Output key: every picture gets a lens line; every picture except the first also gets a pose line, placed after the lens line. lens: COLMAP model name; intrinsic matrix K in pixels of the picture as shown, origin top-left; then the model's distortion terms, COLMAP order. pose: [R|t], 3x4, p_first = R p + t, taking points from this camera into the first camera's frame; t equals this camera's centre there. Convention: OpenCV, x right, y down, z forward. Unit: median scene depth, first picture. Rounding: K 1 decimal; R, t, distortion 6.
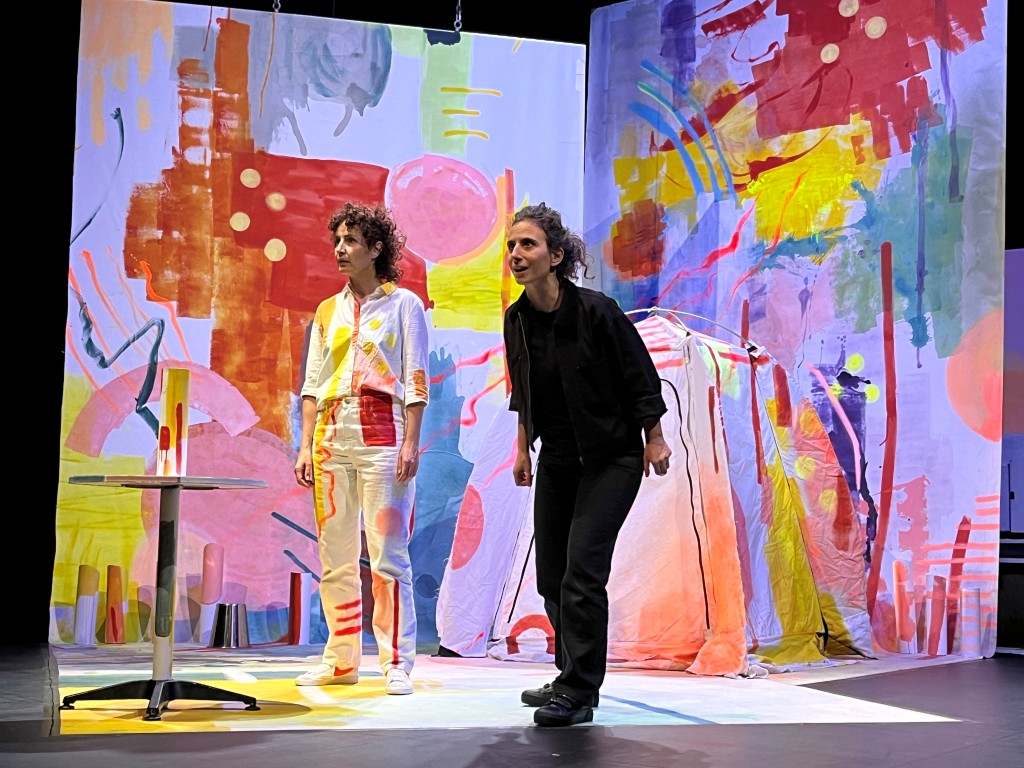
lens RADIAL K [[1515.8, 0, 506.1], [0, 1515.8, 384.8], [0, 0, 1]] dist [0.035375, 0.000000]
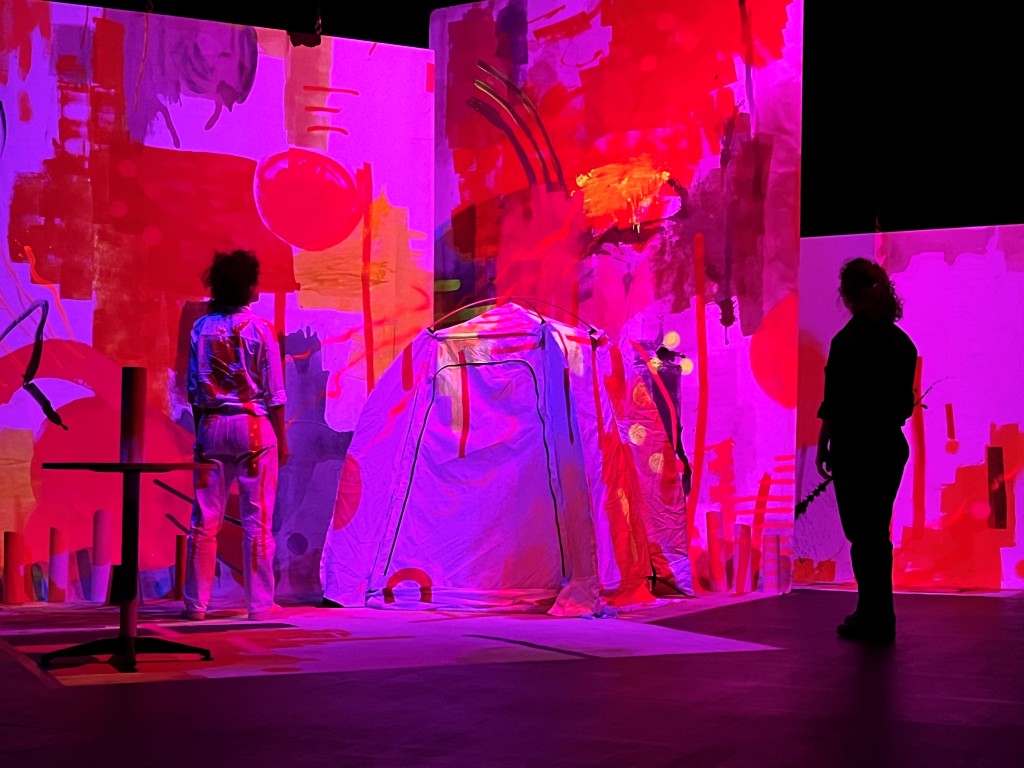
lens RADIAL K [[1486.0, 0, 517.5], [0, 1486.0, 384.5], [0, 0, 1]] dist [0.047421, 0.000000]
pose [[0.987651, -0.006013, 0.156556, -0.061071], [0.000358, 0.999347, 0.036123, -0.021337], [-0.156671, -0.035621, 0.987008, -0.087291]]
